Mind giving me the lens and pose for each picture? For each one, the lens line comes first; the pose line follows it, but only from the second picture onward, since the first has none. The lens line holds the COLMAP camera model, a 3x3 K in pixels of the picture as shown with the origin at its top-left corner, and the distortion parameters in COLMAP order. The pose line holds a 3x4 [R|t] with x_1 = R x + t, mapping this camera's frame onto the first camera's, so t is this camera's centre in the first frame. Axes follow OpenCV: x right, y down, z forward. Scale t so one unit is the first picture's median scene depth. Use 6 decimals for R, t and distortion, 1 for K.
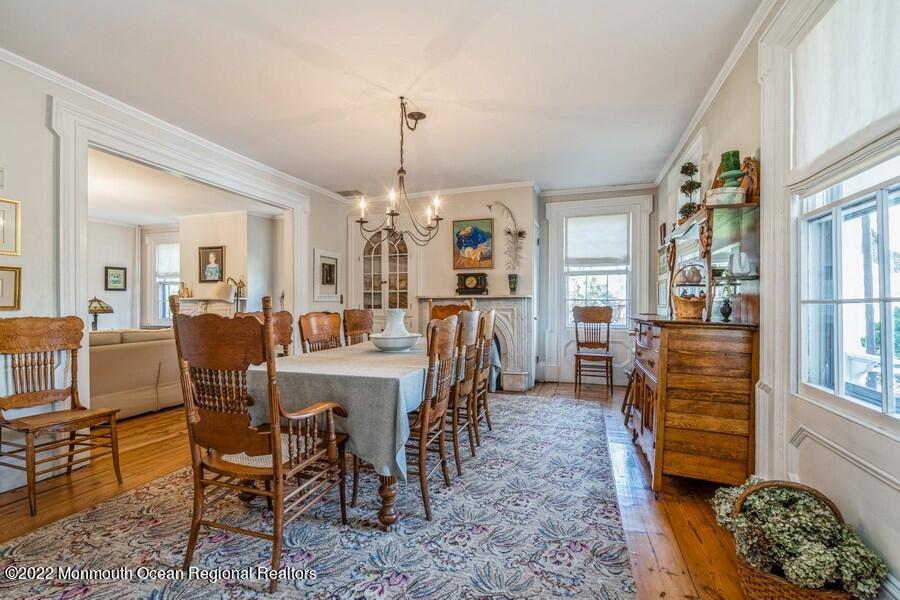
lens RADIAL K [[405.6, 0, 447.9], [0, 405.6, 299.6], [0, 0, 1]] dist [-0.000512, -0.000087]
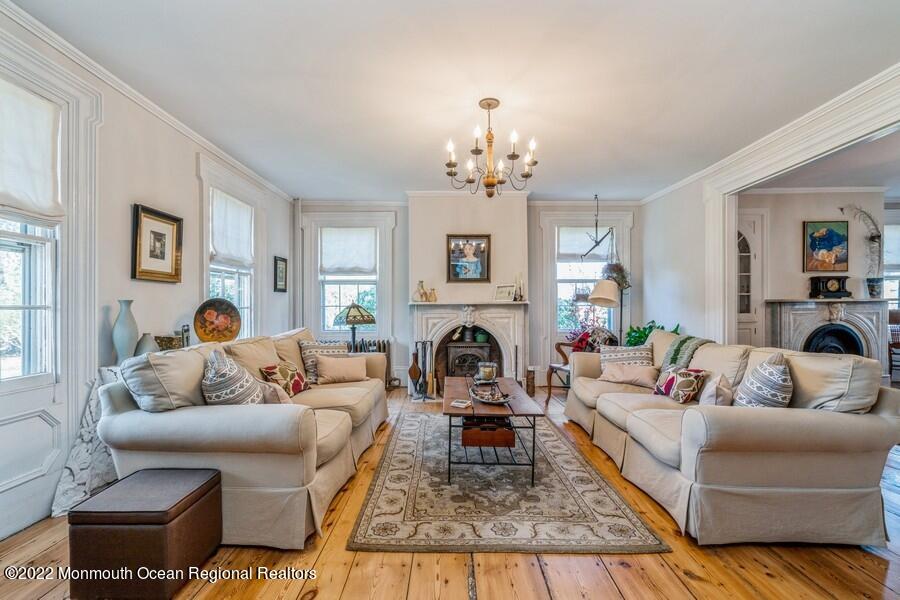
lens RADIAL K [[405.6, 0, 449.6], [0, 405.6, 299.5], [0, 0, 1]] dist [-0.000512, -0.000087]
pose [[0.947820, -0.001576, 0.318801, -1.107198], [0.001461, 0.999999, 0.000598, -0.011025], [-0.318801, -0.000101, 0.947822, 0.364490]]
